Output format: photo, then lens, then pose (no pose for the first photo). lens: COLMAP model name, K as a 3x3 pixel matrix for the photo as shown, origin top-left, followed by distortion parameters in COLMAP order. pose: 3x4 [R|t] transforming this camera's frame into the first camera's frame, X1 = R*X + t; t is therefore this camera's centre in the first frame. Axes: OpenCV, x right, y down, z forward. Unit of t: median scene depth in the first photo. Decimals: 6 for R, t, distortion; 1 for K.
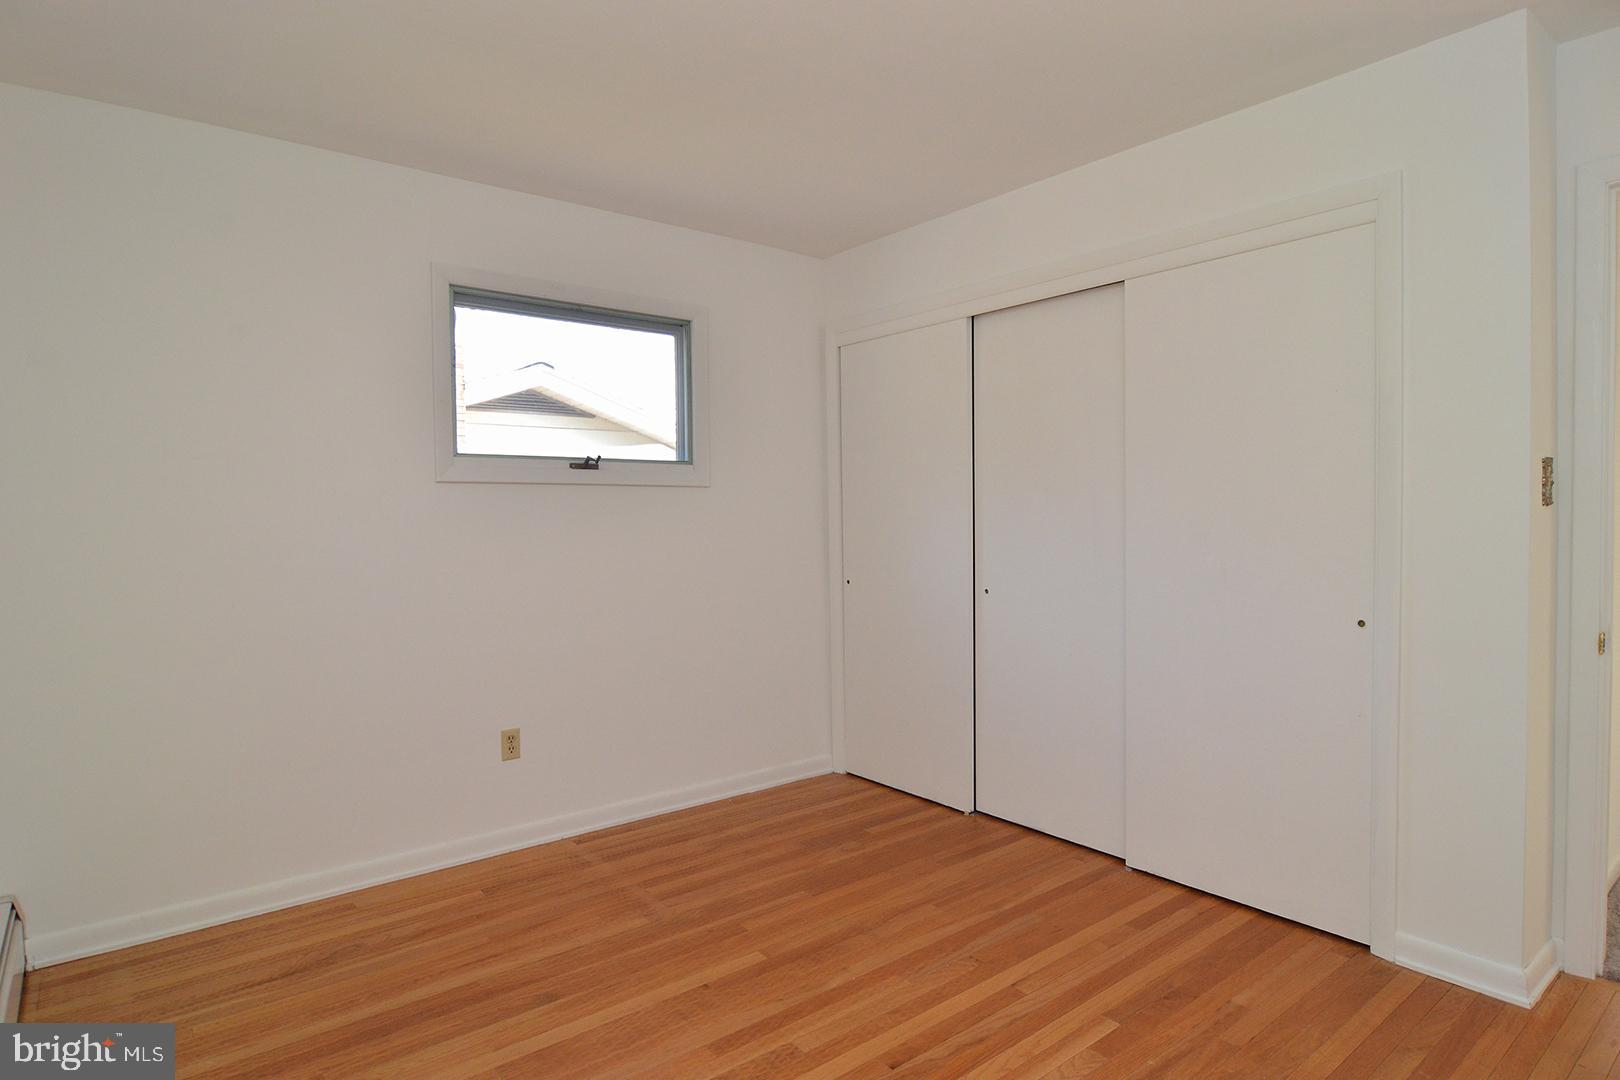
lens RADIAL K [[882.1, 0, 813.0], [0, 882.1, 545.7], [0, 0, 1]] dist [-0.008556, -0.008522]
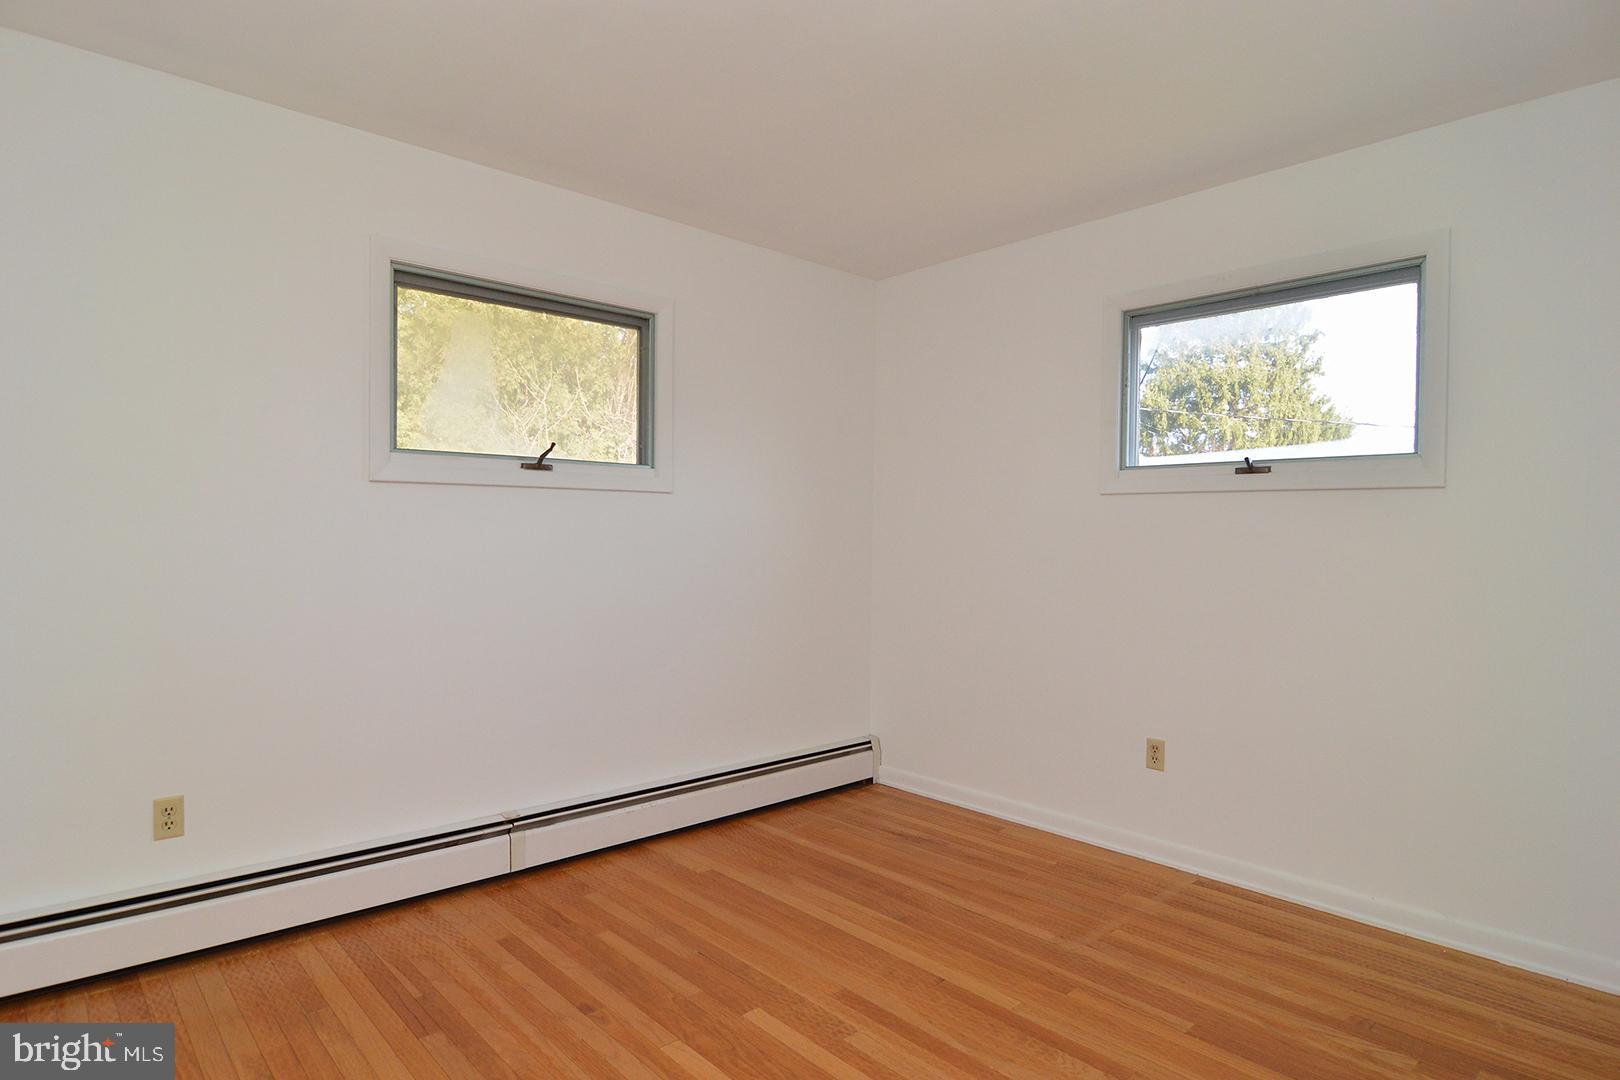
lens RADIAL K [[899.9, 0, 815.4], [0, 899.9, 542.4], [0, 0, 1]] dist [-0.008009, -0.009142]
pose [[0.046153, 0.022064, -0.998691, 0.728424], [-0.039423, 0.999017, 0.020250, -0.022209], [0.998156, 0.038437, 0.046977, 0.625410]]
